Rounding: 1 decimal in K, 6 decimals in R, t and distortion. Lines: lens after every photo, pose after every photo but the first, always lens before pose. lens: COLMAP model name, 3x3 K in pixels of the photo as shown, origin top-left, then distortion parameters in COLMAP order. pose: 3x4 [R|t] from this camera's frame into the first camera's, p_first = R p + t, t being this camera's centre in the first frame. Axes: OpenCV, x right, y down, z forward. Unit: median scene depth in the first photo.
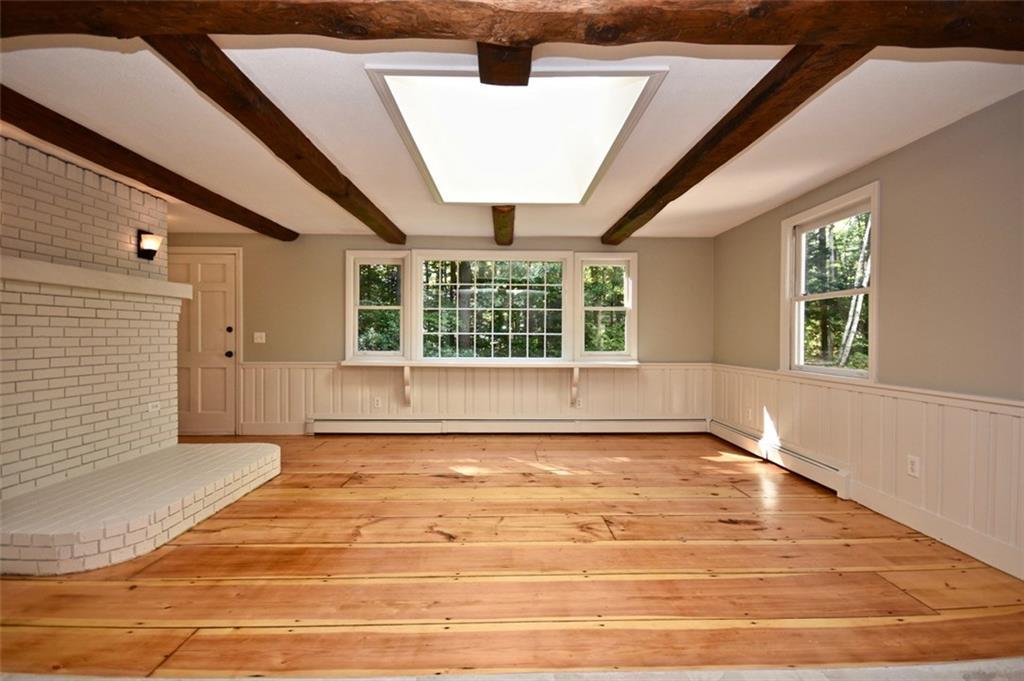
lens RADIAL K [[452.4, 0, 519.6], [0, 452.4, 340.0], [0, 0, 1]] dist [-0.000352, -0.000602]
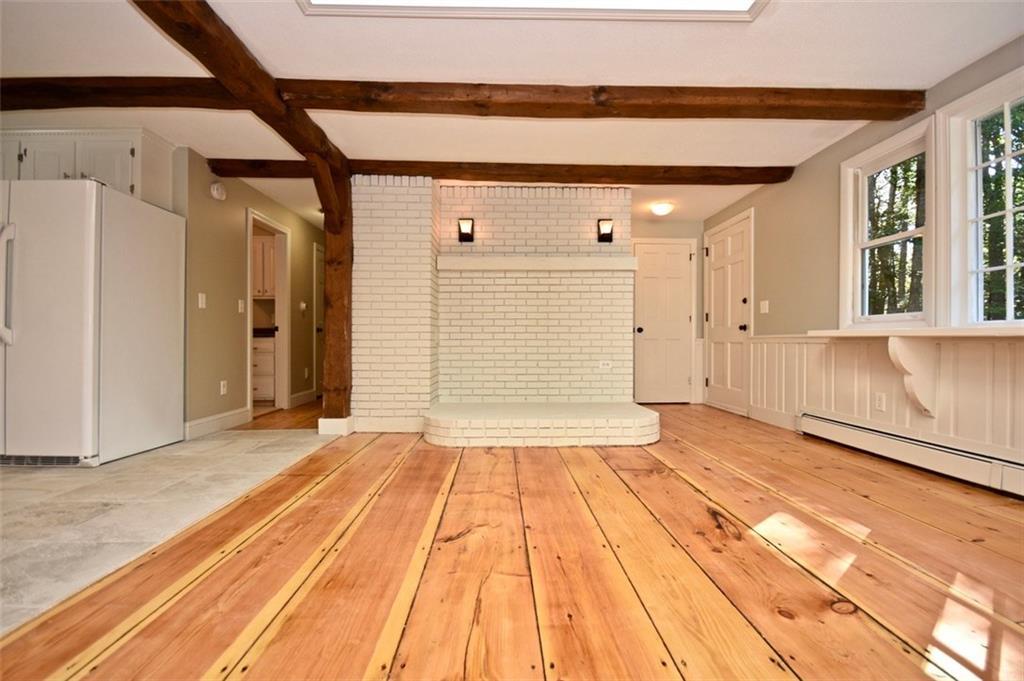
lens RADIAL K [[452.4, 0, 519.6], [0, 452.4, 340.0], [0, 0, 1]] dist [-0.000352, -0.000602]
pose [[0.018376, -0.008743, -0.999793, 0.388640], [-0.005062, 0.999948, -0.008837, 0.098175], [0.999818, 0.005224, 0.018330, 0.780452]]
